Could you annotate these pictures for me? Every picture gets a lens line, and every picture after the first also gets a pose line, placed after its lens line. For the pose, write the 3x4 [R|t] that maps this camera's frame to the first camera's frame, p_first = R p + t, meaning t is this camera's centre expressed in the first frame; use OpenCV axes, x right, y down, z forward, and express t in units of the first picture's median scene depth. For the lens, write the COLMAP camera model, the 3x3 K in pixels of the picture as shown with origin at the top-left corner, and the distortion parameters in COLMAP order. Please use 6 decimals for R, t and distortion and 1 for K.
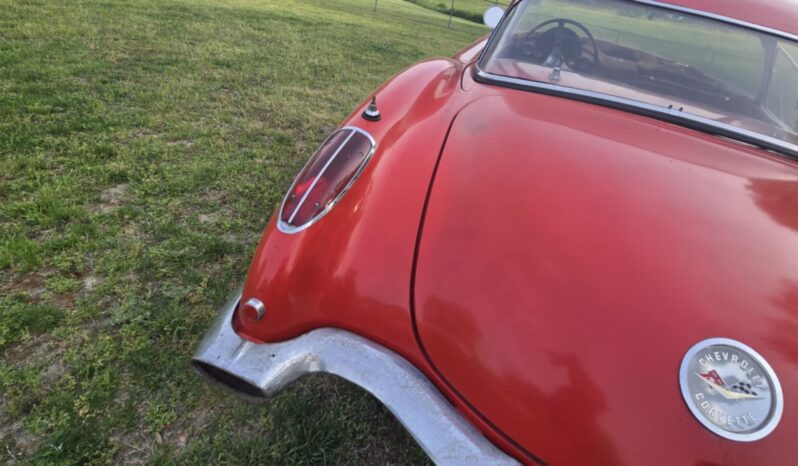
lens RADIAL K [[439.4, 0, 394.6], [0, 439.4, 230.5], [0, 0, 1]] dist [0.000864, -0.000792]
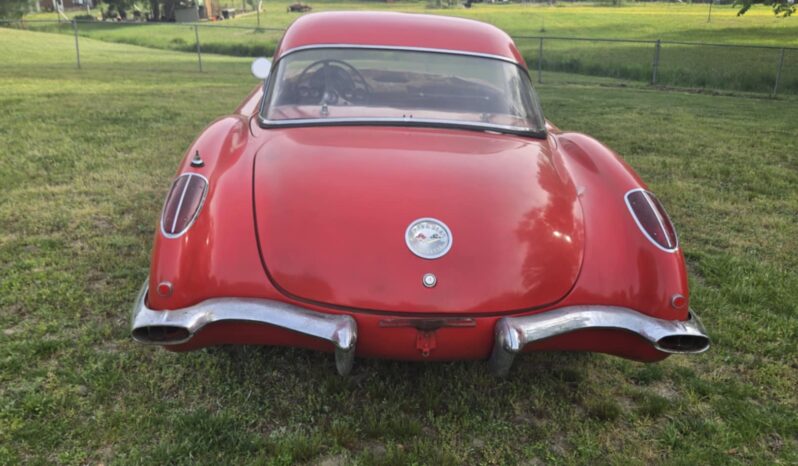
lens RADIAL K [[673.6, 0, 388.1], [0, 673.6, 235.9], [0, 0, 1]] dist [0.044052, -0.012443]
pose [[0.915891, -0.253717, 0.311081, -0.104777], [0.305258, 0.943455, -0.129269, 0.195516], [-0.260693, 0.213356, 0.941551, -0.532174]]
